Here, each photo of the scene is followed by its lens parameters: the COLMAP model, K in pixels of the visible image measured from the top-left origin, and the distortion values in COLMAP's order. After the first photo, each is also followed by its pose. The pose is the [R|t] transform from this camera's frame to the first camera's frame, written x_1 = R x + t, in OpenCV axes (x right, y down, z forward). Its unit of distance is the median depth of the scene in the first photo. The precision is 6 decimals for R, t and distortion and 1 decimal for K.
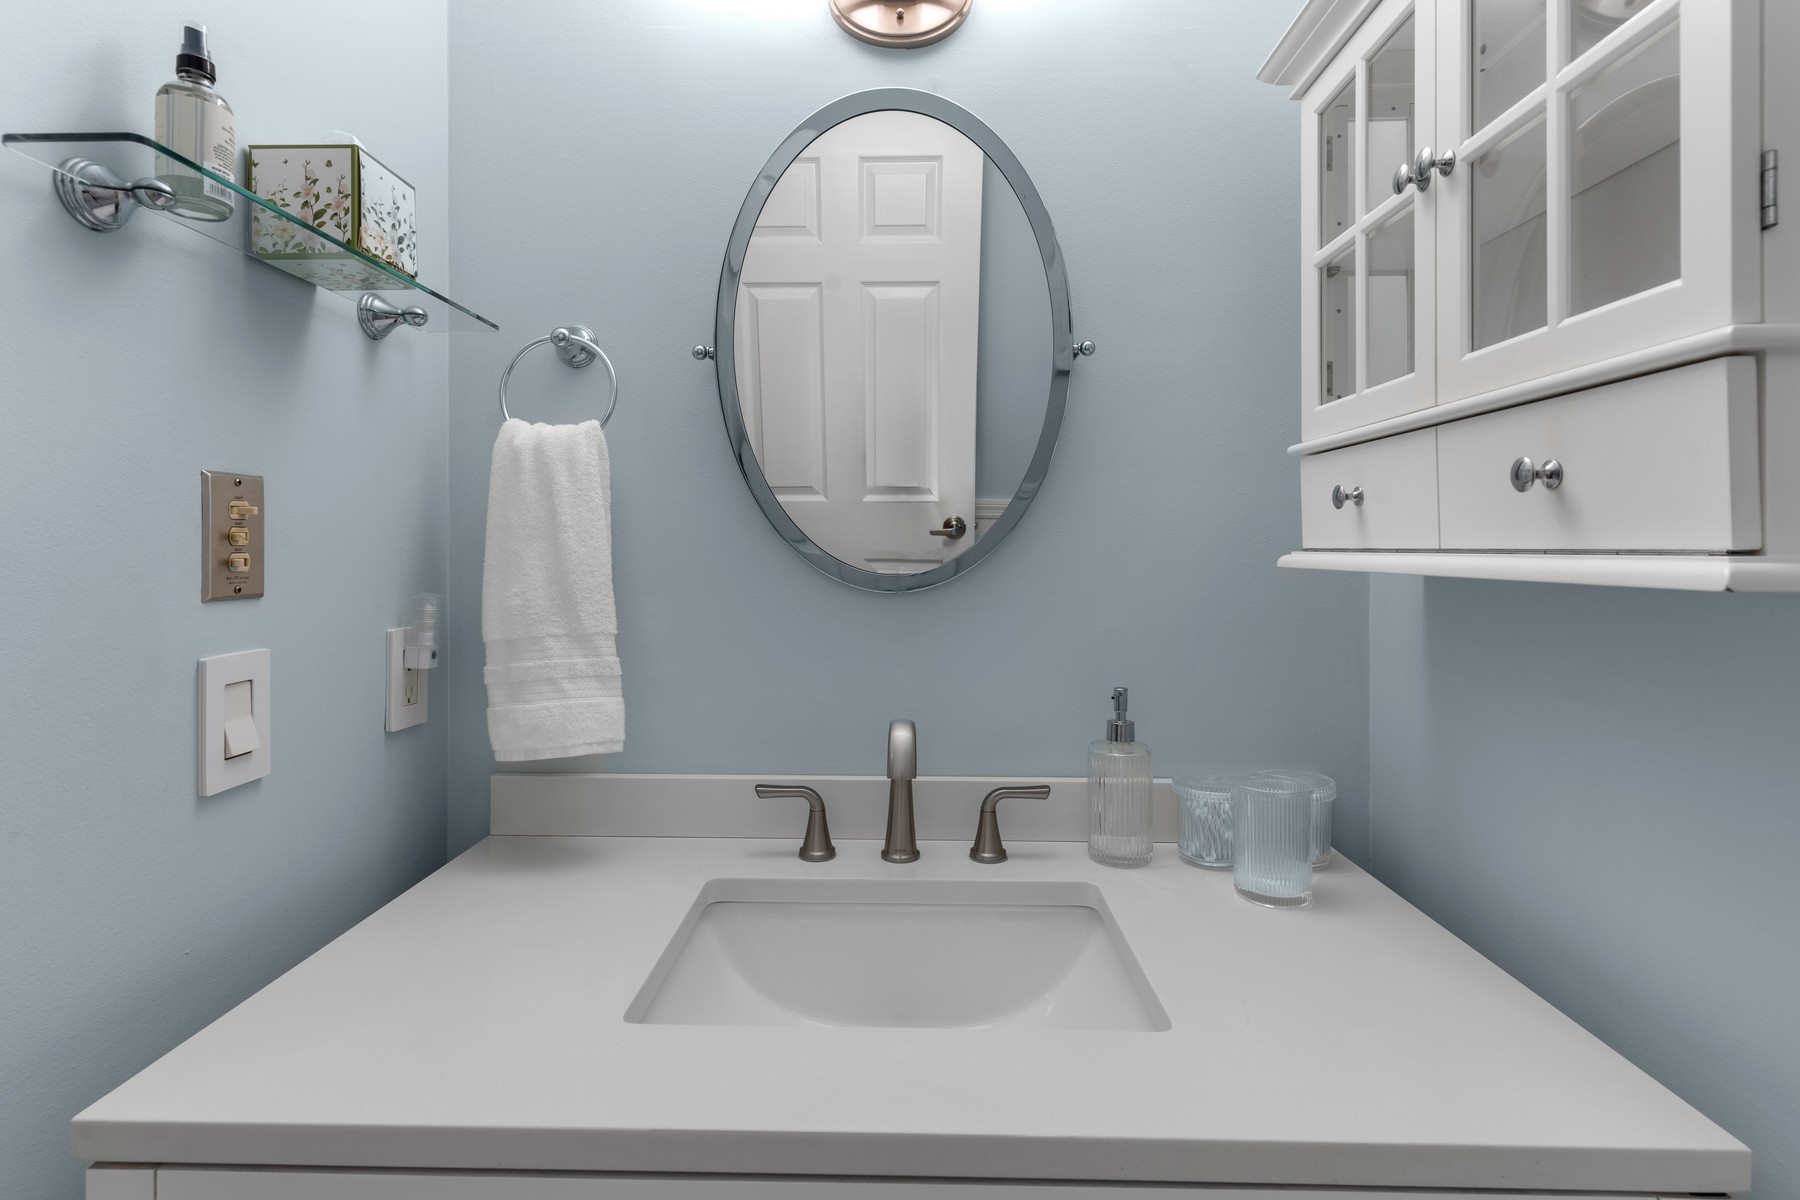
lens RADIAL K [[864.4, 0, 898.3], [0, 864.4, 540.8], [0, 0, 1]] dist [0.000764, 0.000356]
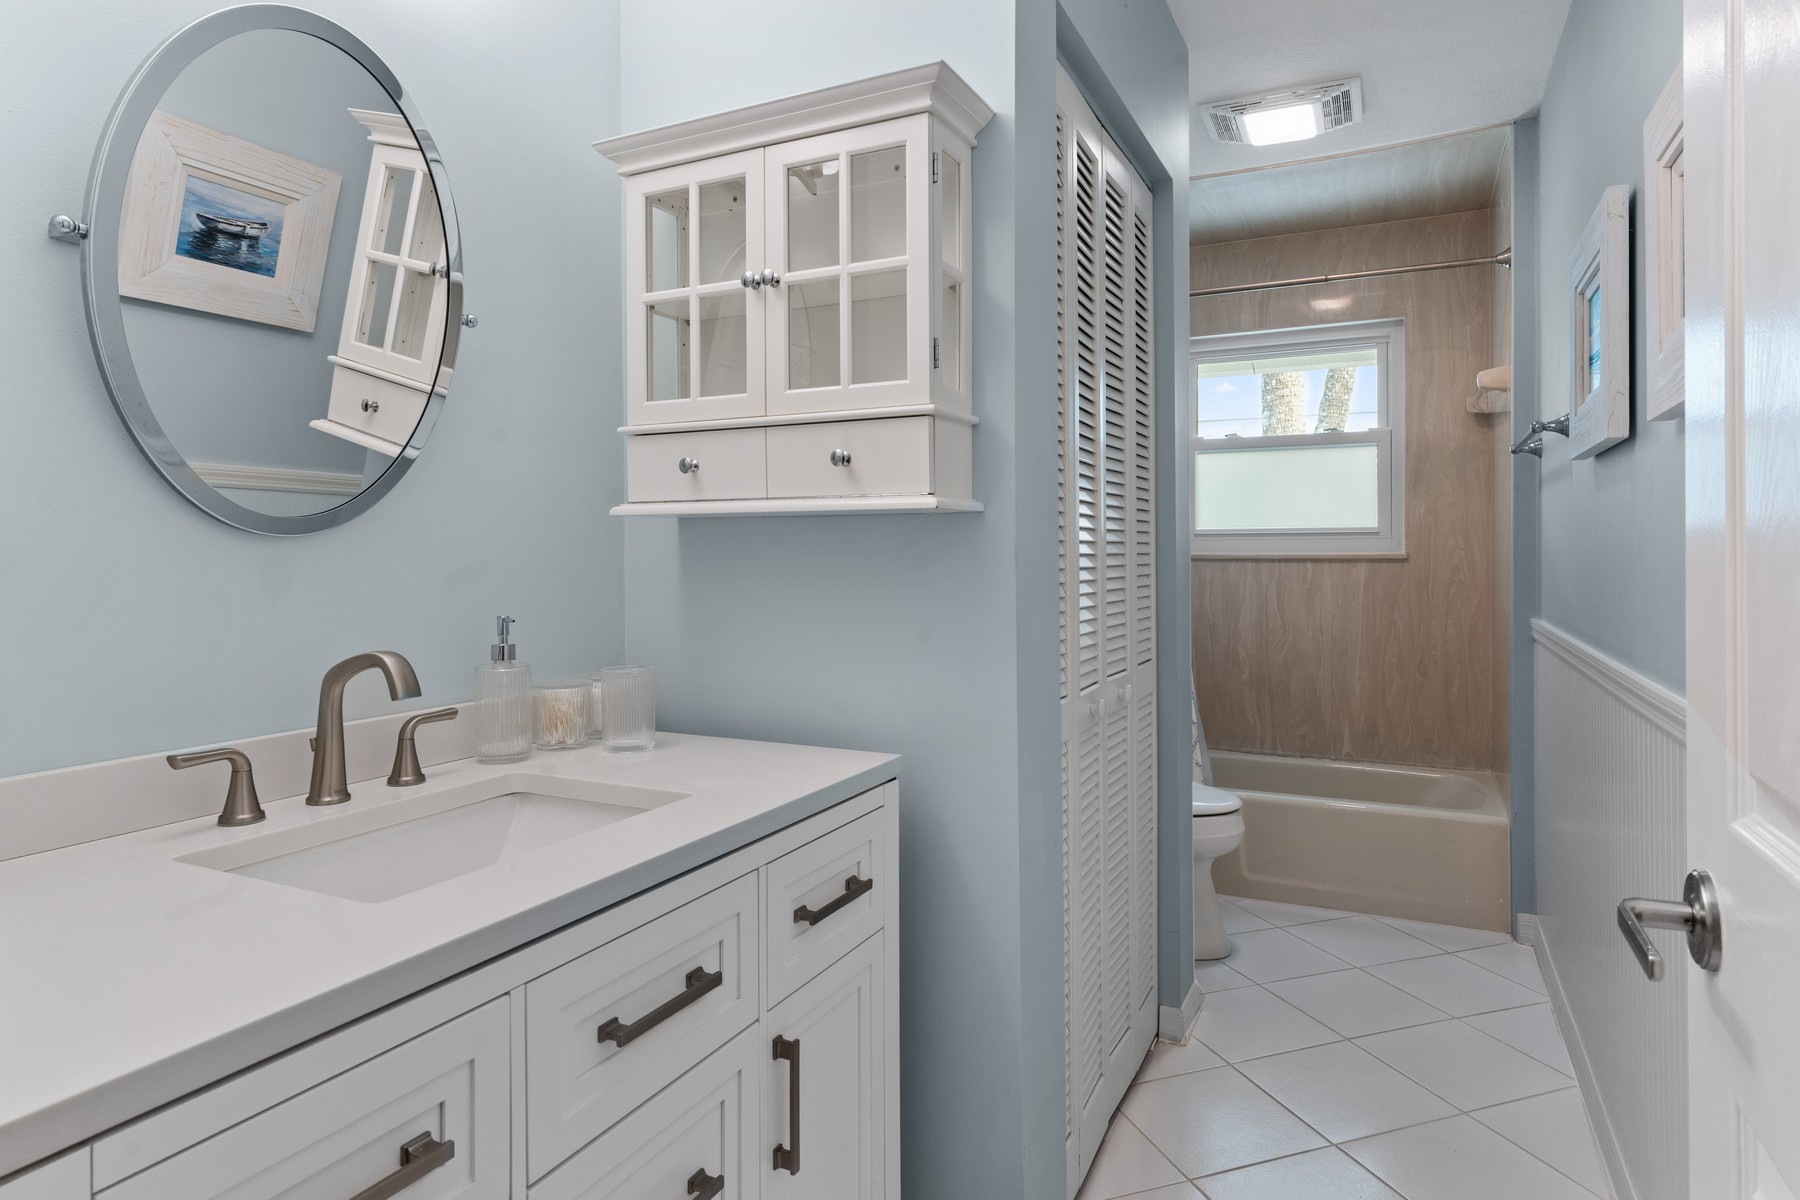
lens RADIAL K [[1022.3, 0, 900.5], [0, 1022.3, 555.4], [0, 0, 1]] dist [-0.002745, -0.000502]
pose [[0.419782, 0.000599, 0.907625, -0.832048], [-0.002792, 0.999996, 0.000632, 0.090139], [-0.907620, -0.002799, 0.419782, -0.083360]]
